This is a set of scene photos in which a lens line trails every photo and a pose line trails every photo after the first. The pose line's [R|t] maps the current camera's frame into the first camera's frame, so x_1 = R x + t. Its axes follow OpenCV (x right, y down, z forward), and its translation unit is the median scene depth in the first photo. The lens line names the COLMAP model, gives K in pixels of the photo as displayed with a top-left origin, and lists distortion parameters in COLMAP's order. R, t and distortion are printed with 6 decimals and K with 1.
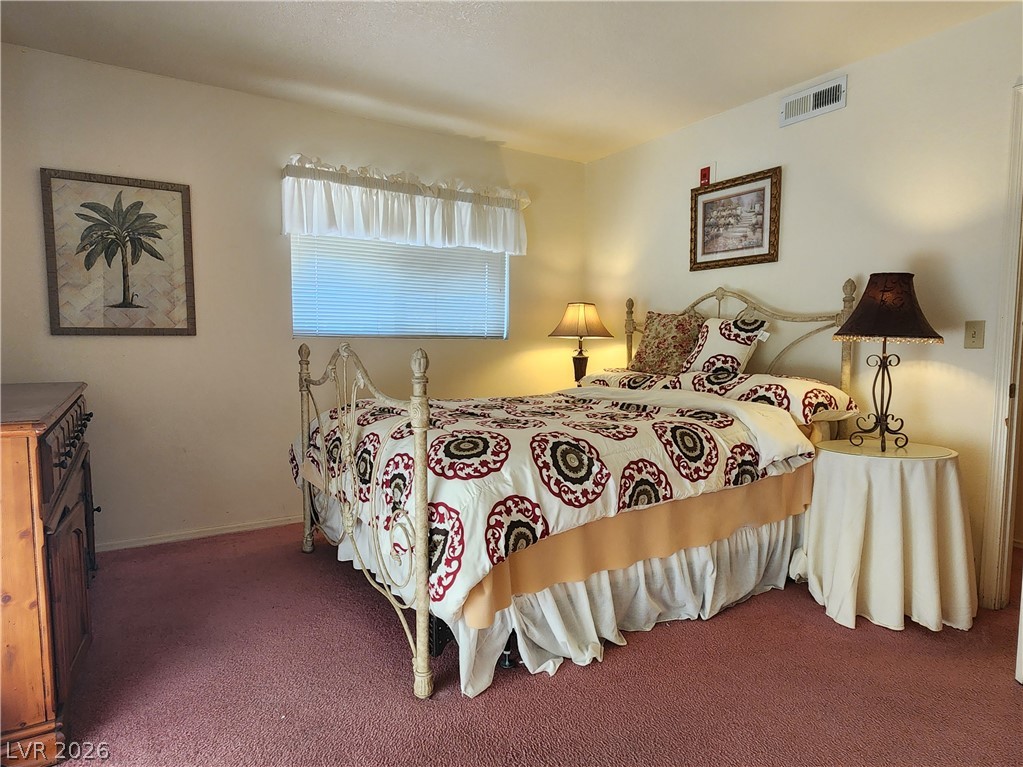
lens RADIAL K [[602.1, 0, 529.2], [0, 602.1, 388.6], [0, 0, 1]] dist [0.004566, 0.000274]
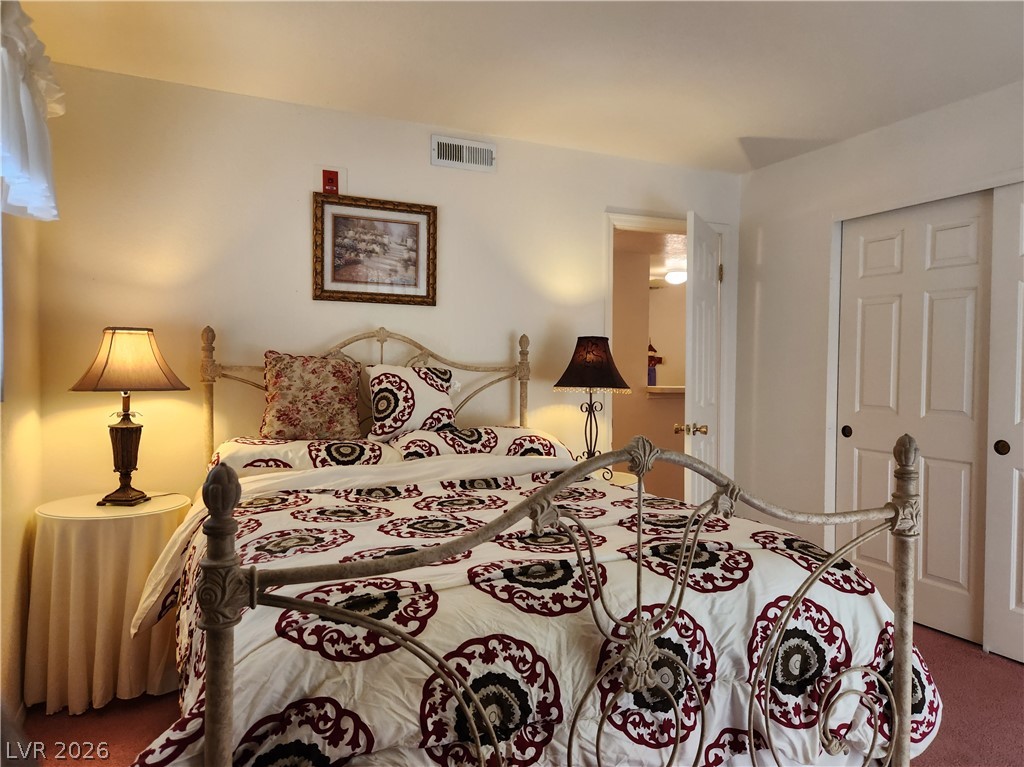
lens RADIAL K [[687.0, 0, 516.5], [0, 687.0, 382.7], [0, 0, 1]] dist [0.073011, -0.068022]
pose [[0.159834, -0.027918, 0.986749, -0.603270], [0.072449, 0.997236, 0.016480, -0.095385], [-0.984482, 0.068855, 0.161415, 0.678582]]
